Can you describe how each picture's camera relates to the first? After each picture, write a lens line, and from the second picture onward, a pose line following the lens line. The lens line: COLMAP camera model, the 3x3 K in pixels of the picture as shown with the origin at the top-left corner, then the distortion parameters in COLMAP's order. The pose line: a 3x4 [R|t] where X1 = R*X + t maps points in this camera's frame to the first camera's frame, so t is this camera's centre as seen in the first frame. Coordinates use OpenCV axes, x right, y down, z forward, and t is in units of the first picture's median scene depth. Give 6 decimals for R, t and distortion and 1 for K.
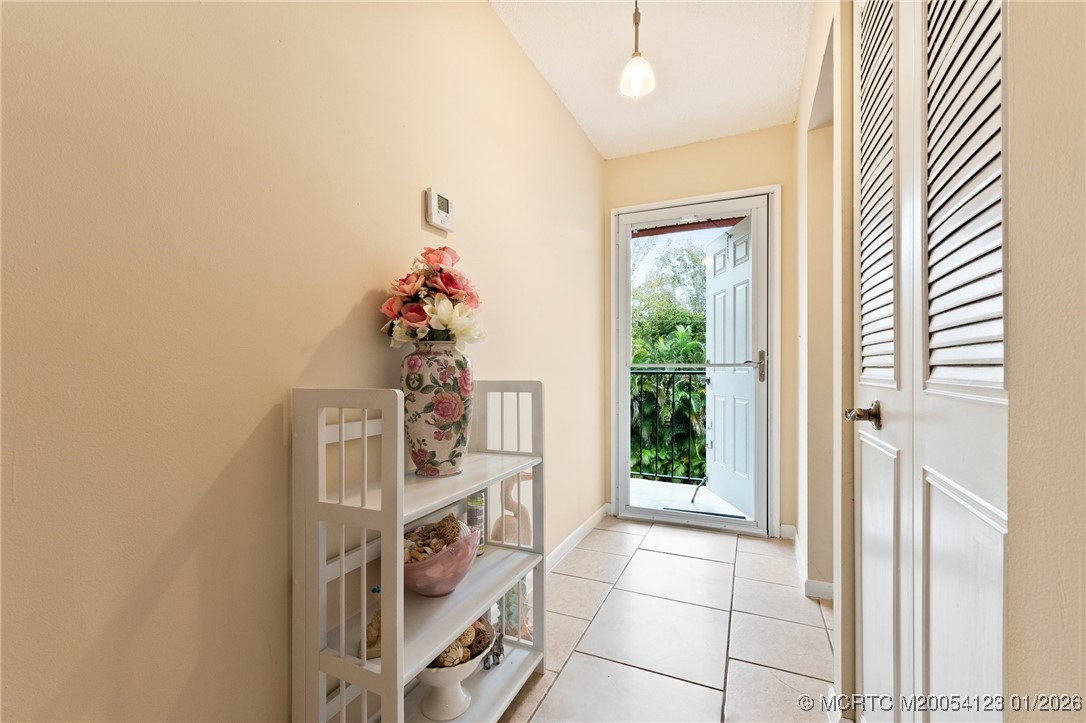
lens RADIAL K [[460.4, 0, 543.2], [0, 460.4, 368.4], [0, 0, 1]] dist [0.010168, 0.000126]
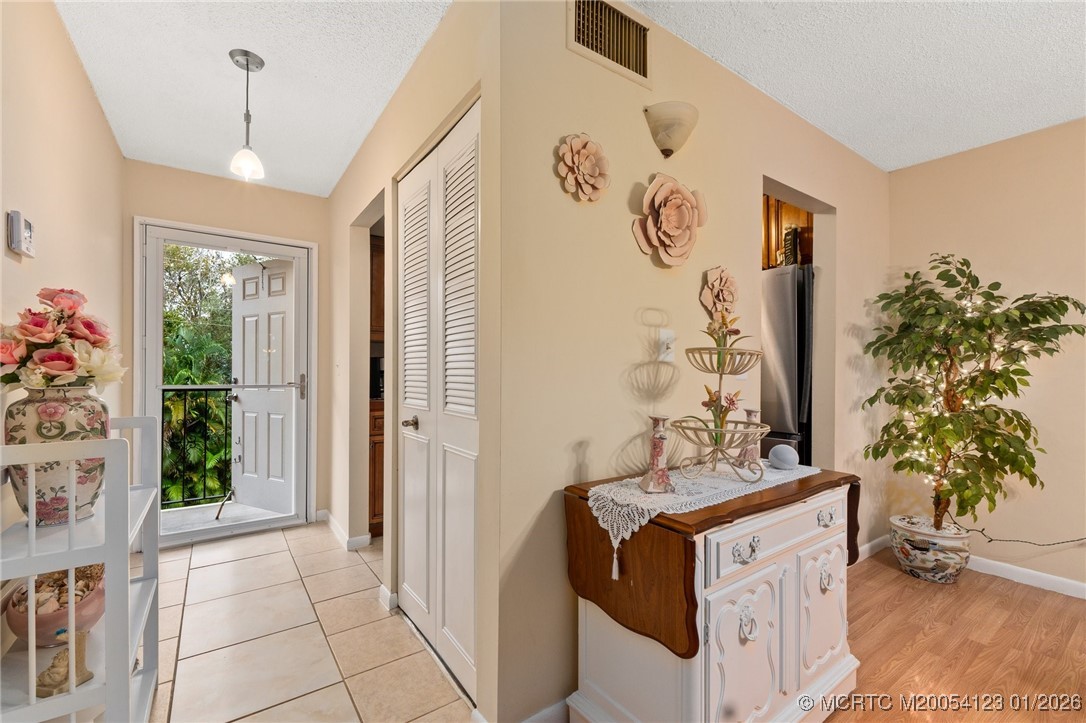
lens RADIAL K [[460.4, 0, 539.8], [0, 460.4, 370.7], [0, 0, 1]] dist [0.010168, 0.000126]
pose [[0.512573, 0.008081, 0.858605, -0.447087], [-0.002918, 0.999966, -0.007669, -0.068790], [-0.858638, 0.001426, 0.512580, -0.301324]]
